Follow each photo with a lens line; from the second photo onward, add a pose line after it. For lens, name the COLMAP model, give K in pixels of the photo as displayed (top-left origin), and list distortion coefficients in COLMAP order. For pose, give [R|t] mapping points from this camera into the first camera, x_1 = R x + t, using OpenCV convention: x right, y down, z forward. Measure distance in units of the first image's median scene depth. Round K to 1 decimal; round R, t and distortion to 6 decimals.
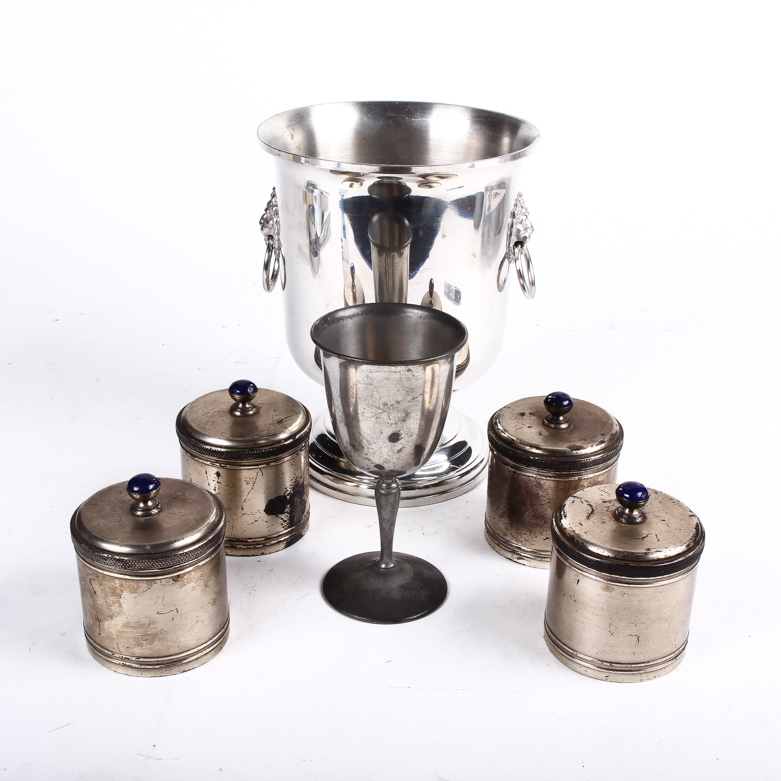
lens RADIAL K [[1338.1, 0, 390.5], [0, 1338.1, 390.5], [0, 0, 1]] dist [-0.098423, 0.071258]
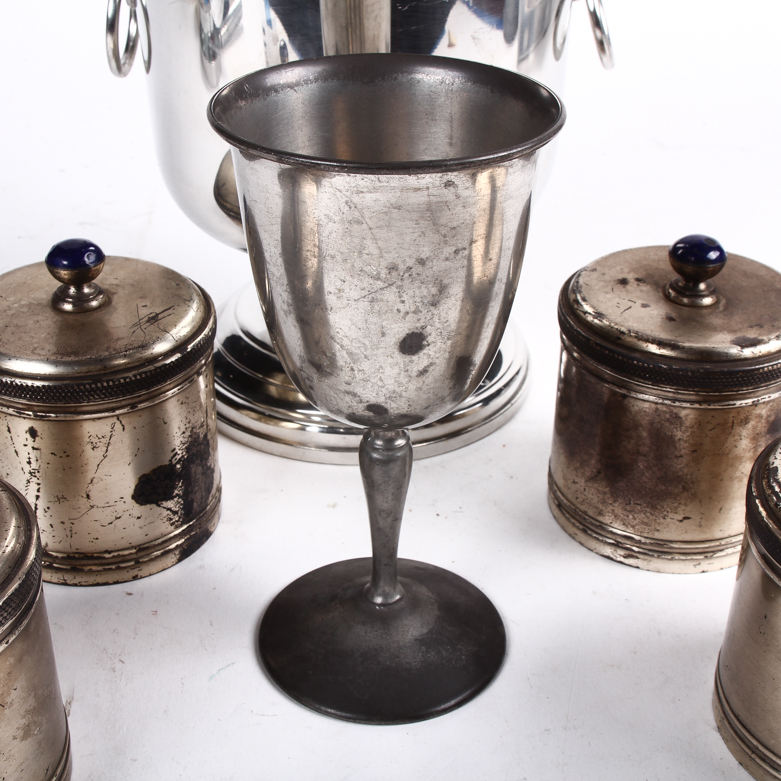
lens RADIAL K [[1338.1, 0, 390.5], [0, 1338.1, 390.5], [0, 0, 1]] dist [-0.098423, 0.071258]
pose [[0.995432, -0.053282, 0.079224, -0.037536], [0.046215, 0.995003, 0.088507, 0.010550], [-0.083544, -0.084441, 0.992920, 0.527250]]
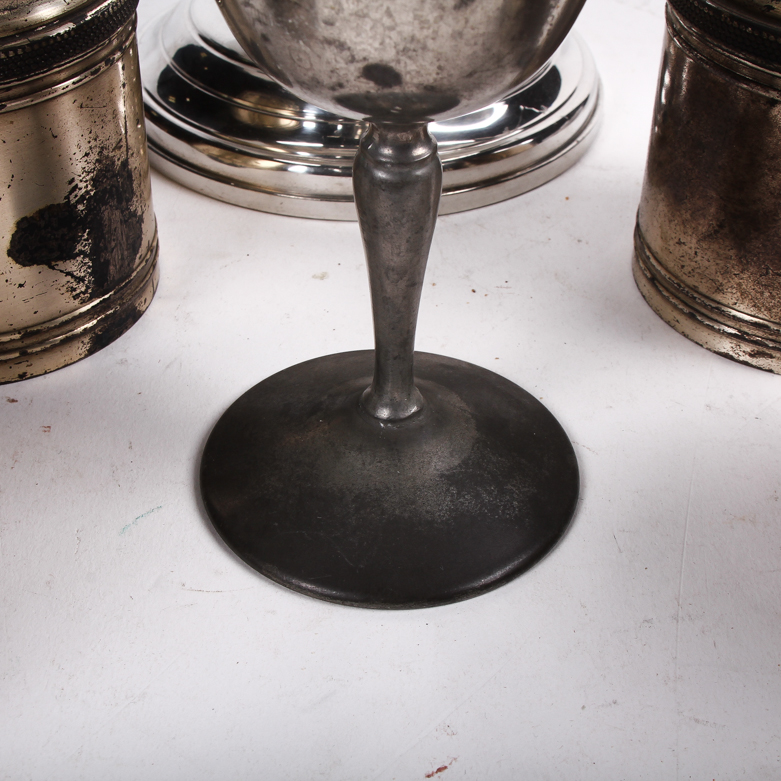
lens RADIAL K [[1338.1, 0, 390.5], [0, 1338.1, 390.5], [0, 0, 1]] dist [-0.098423, 0.071258]
pose [[0.996868, -0.051615, 0.059909, -0.023675], [0.036921, 0.973755, 0.224583, 0.056270], [-0.069929, -0.221668, 0.972612, 0.710094]]
